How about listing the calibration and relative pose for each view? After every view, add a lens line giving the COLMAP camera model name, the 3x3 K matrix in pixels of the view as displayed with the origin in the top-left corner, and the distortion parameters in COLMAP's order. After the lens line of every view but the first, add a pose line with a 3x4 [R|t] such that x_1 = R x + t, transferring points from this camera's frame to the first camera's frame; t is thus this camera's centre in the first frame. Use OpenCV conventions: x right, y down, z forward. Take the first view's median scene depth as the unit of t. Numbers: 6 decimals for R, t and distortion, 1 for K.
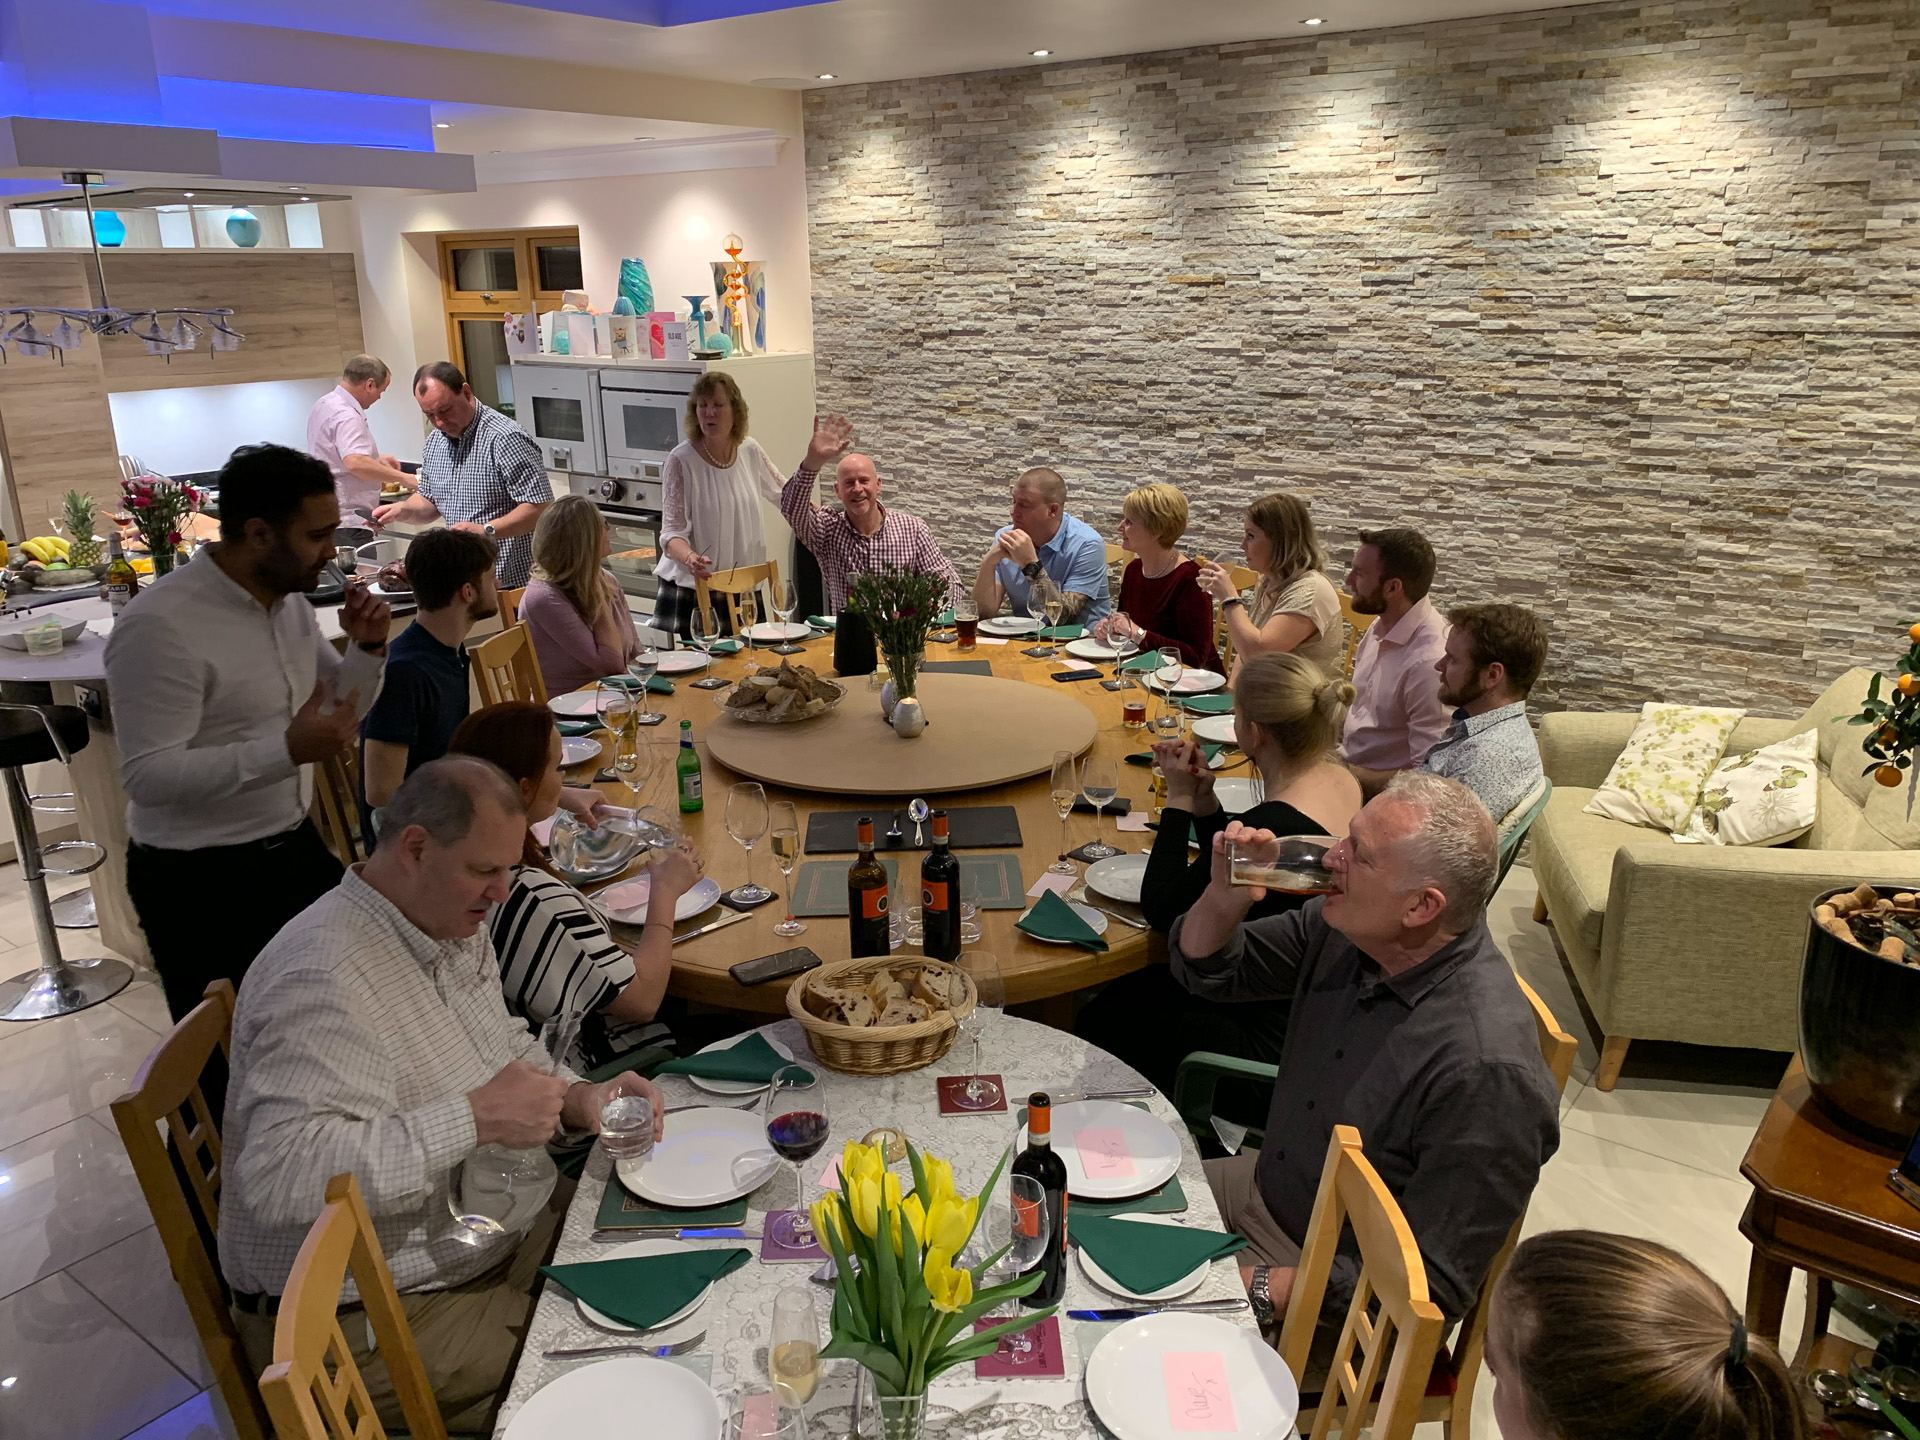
lens RADIAL K [[1464.0, 0, 962.5], [0, 1464.0, 726.6], [0, 0, 1]] dist [0.057961, 0.002952]
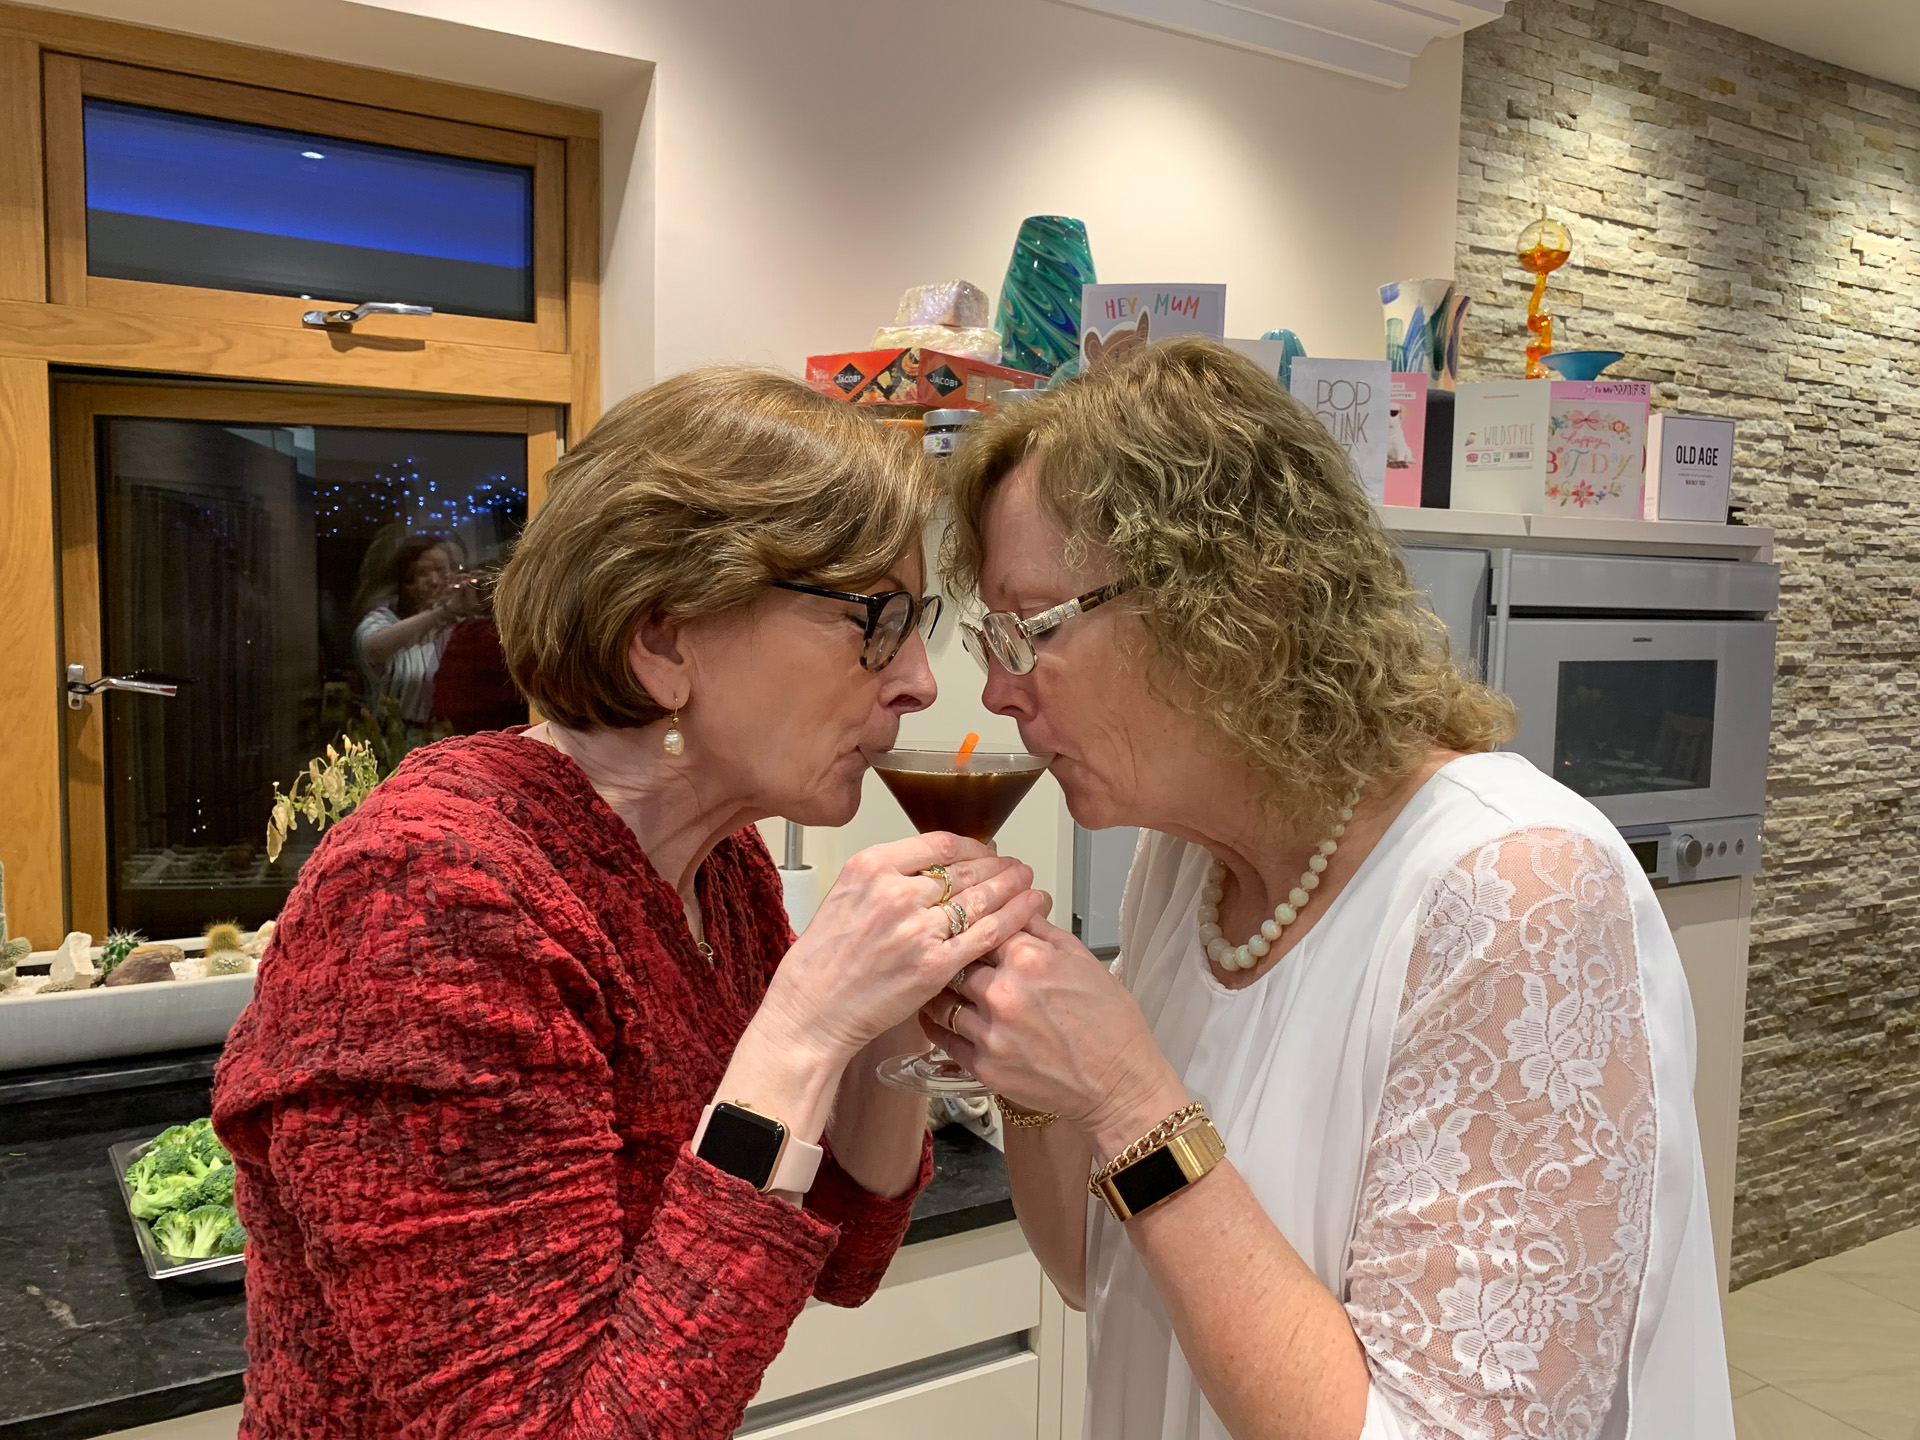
lens RADIAL K [[1464.0, 0, 960.2], [0, 1464.0, 710.6], [0, 0, 1]] dist [0.057961, 0.002952]
pose [[0.375629, -0.051311, 0.925349, -0.619138], [0.247366, 0.967794, -0.046749, -0.247536], [-0.893148, 0.246461, 0.376224, 1.100393]]
